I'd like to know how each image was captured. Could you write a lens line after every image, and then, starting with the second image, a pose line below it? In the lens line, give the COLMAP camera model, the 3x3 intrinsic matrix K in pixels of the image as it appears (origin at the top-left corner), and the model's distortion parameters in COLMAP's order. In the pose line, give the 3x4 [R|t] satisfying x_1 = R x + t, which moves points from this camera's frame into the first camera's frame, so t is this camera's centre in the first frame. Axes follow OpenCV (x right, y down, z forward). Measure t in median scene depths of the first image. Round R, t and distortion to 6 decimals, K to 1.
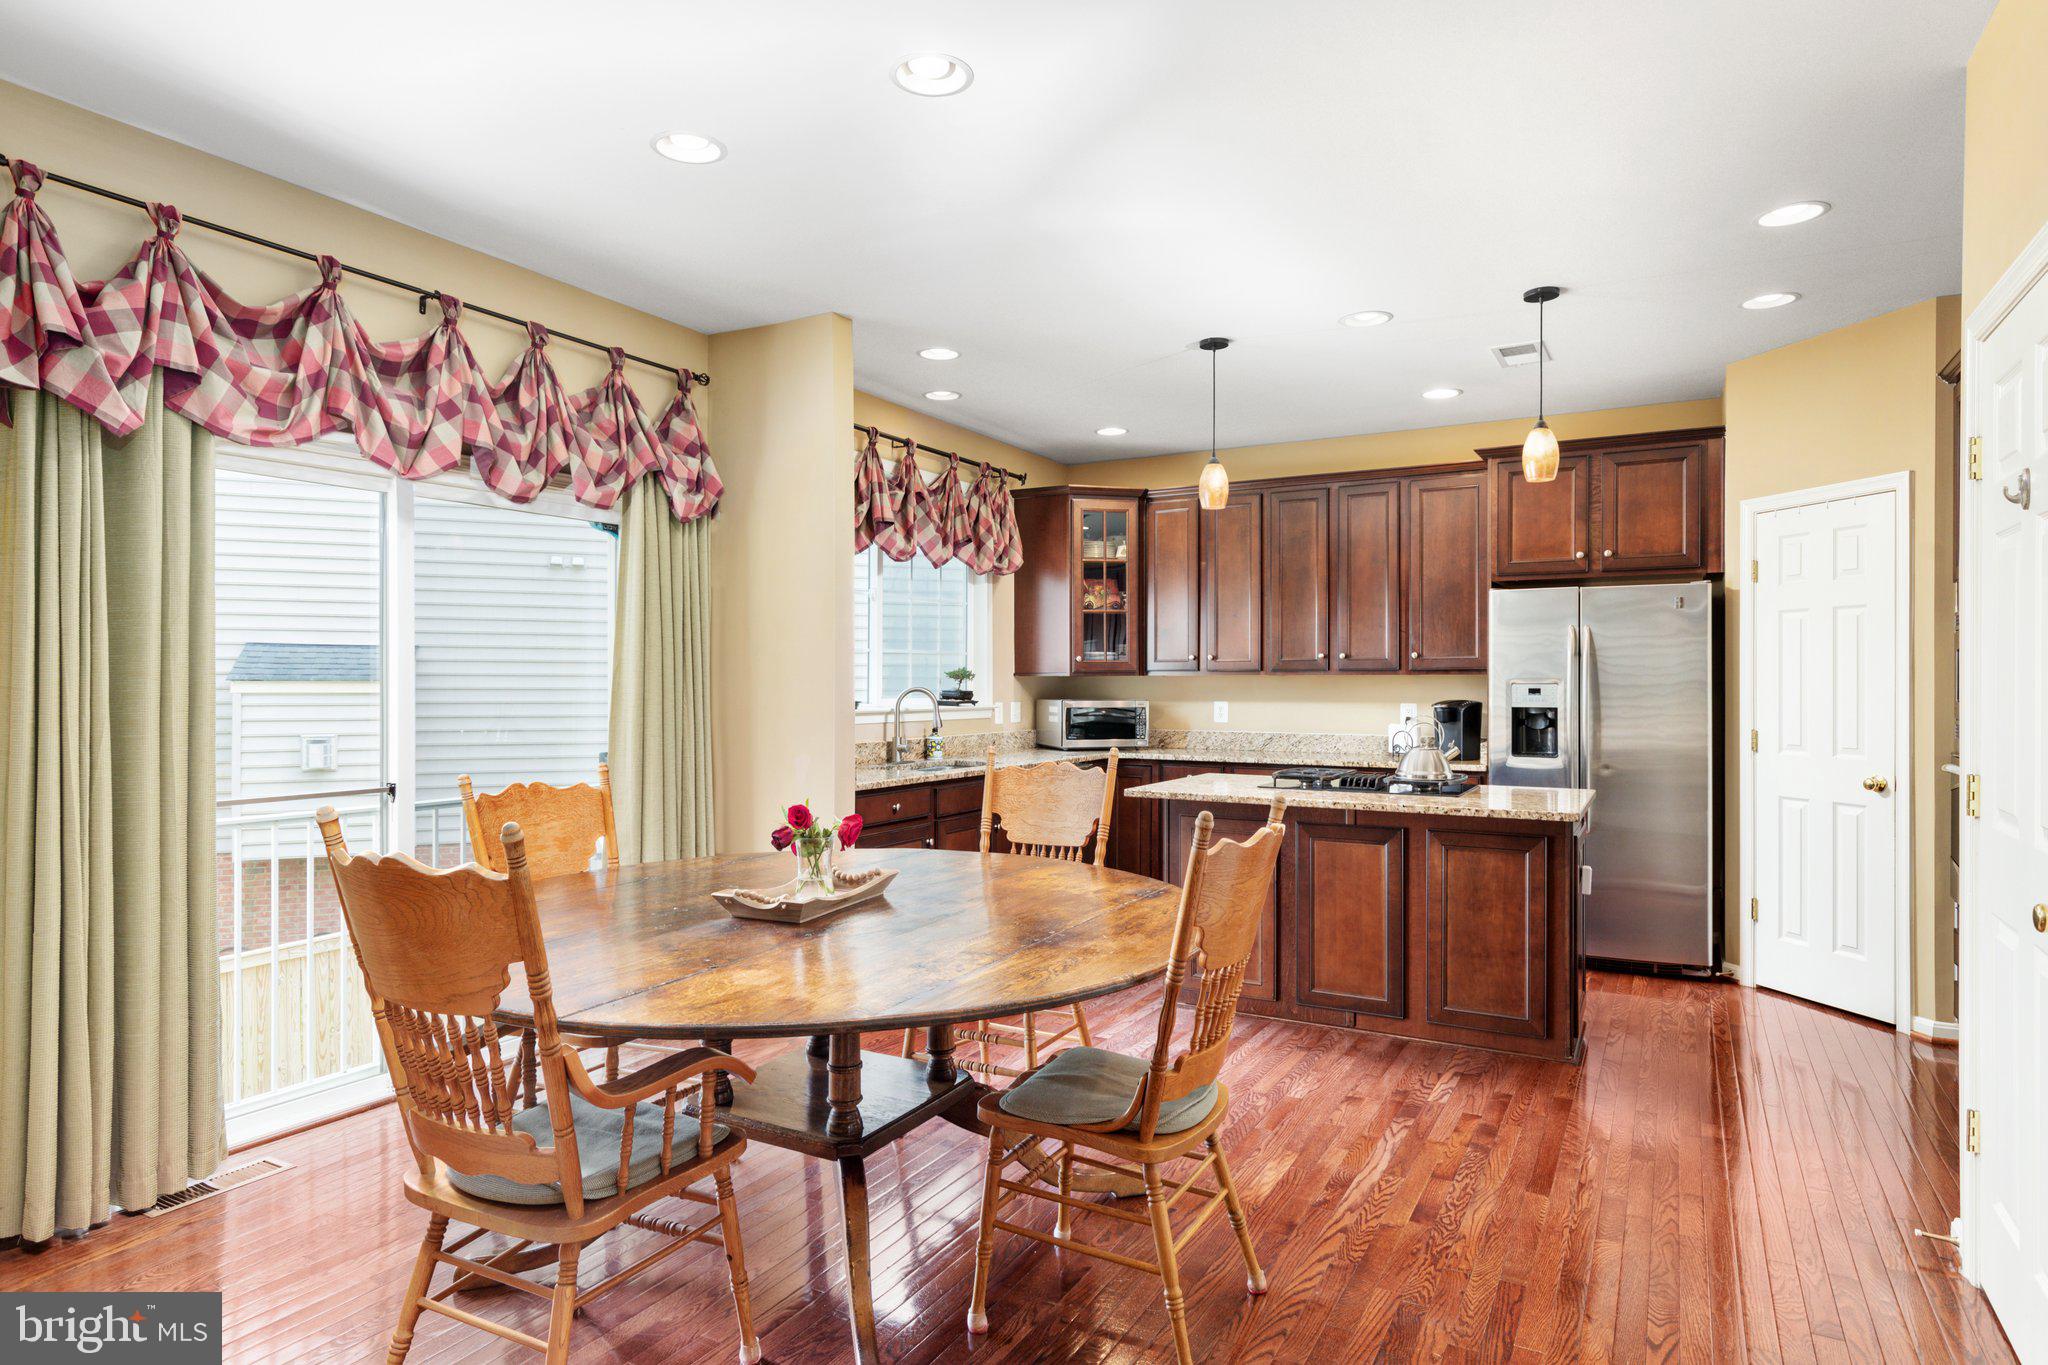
lens RADIAL K [[1154.3, 0, 1036.7], [0, 1154.3, 687.7], [0, 0, 1]] dist [0.014467, -0.000052]
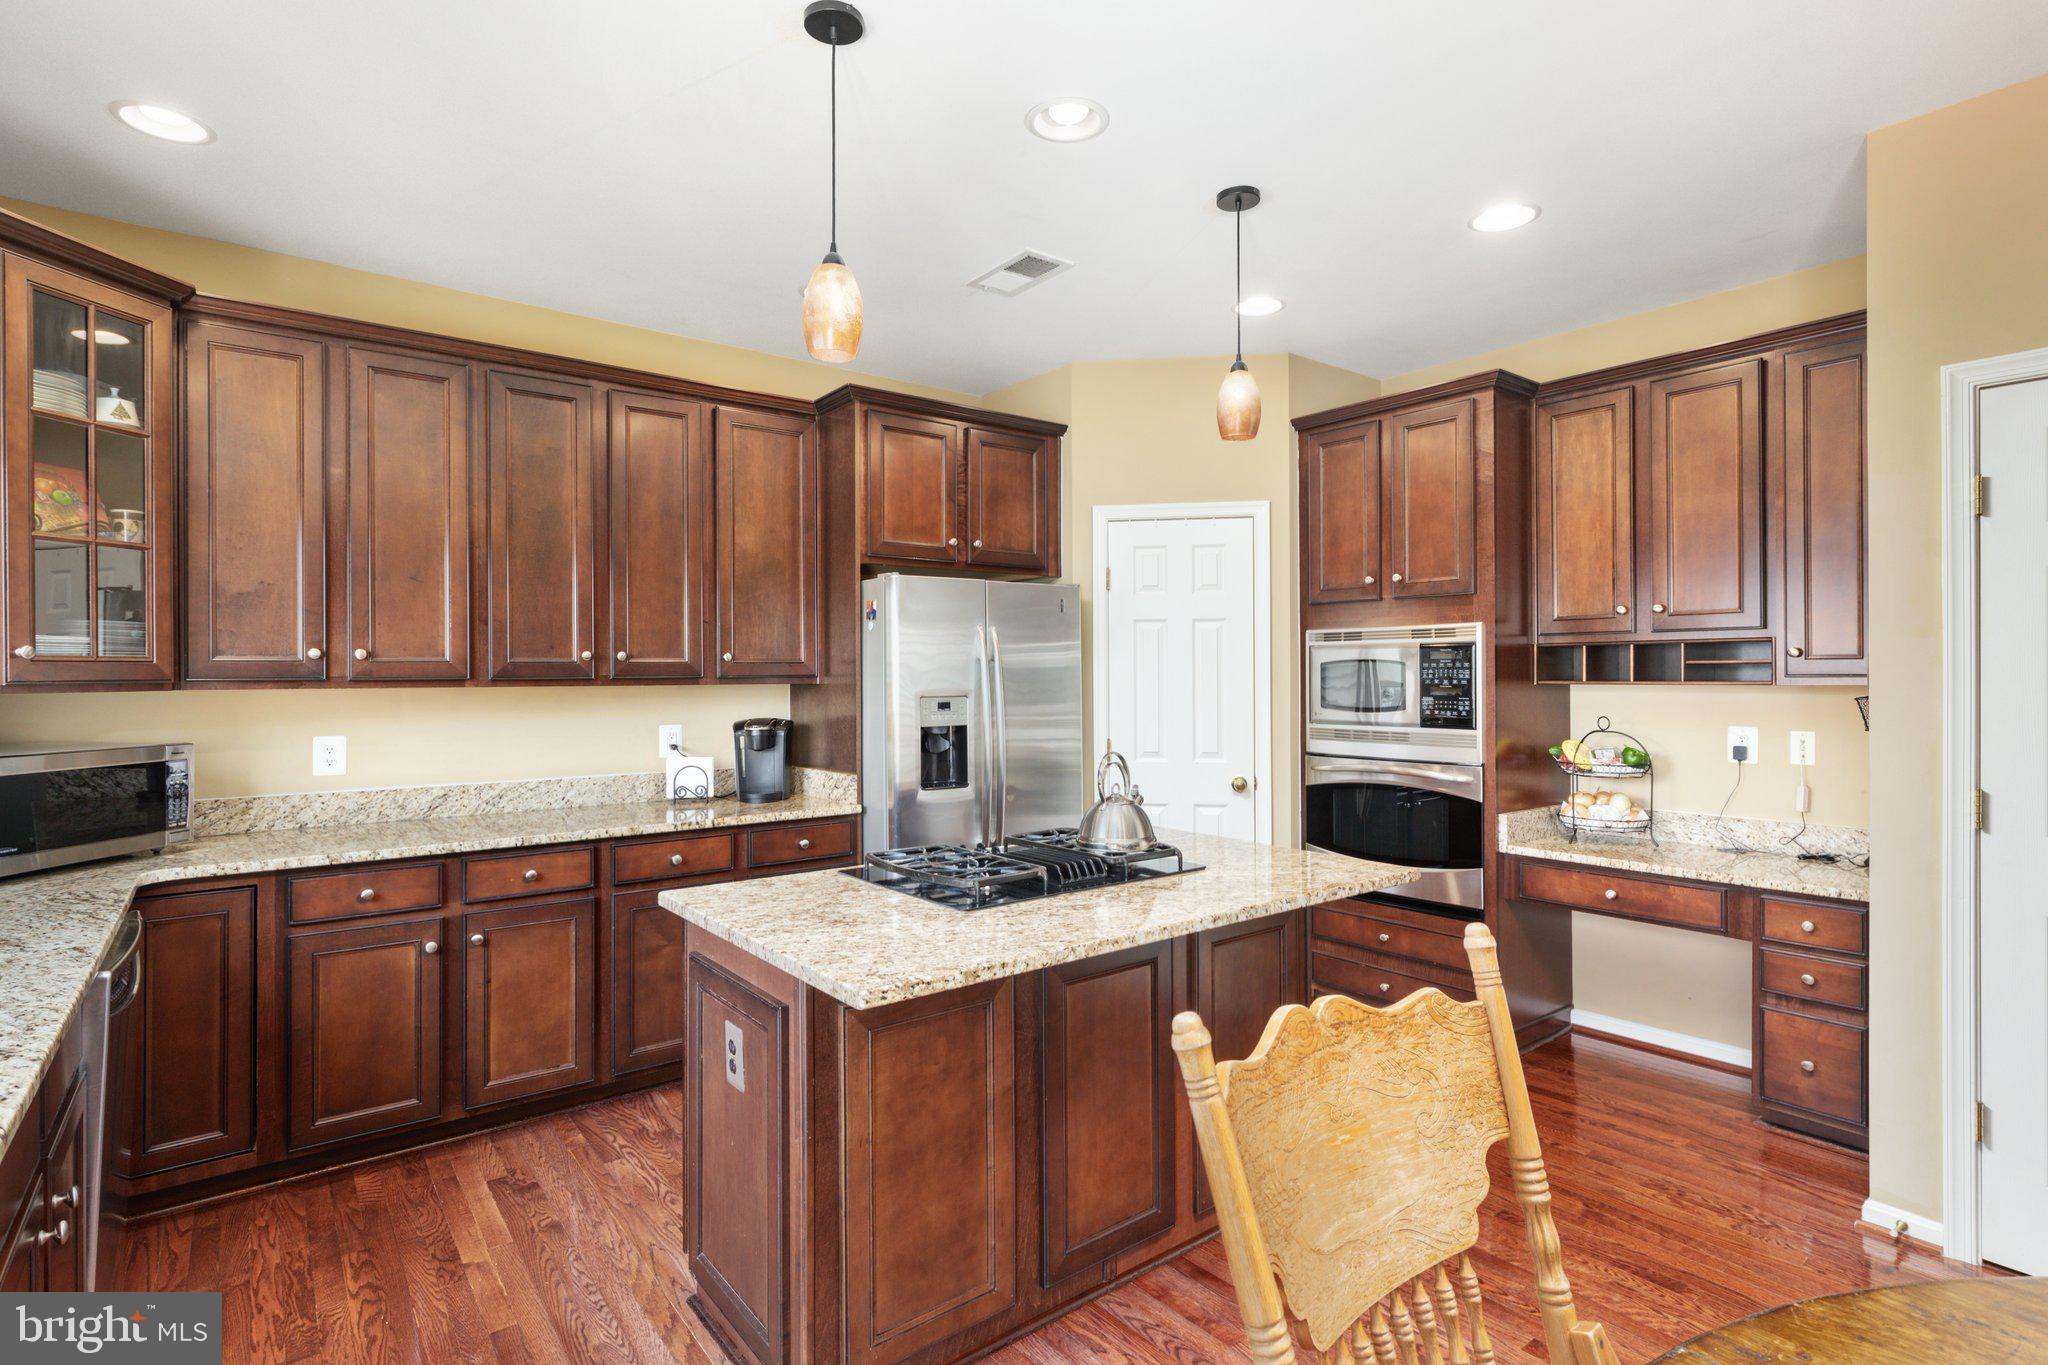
lens RADIAL K [[994.5, 0, 1020.7], [0, 994.5, 677.0], [0, 0, 1]] dist [-0.009140, 0.000423]
pose [[0.383919, -0.000605, 0.923367, -0.190048], [0.010596, 0.999937, -0.003750, -0.014131], [-0.923306, 0.011224, 0.383901, 0.714173]]
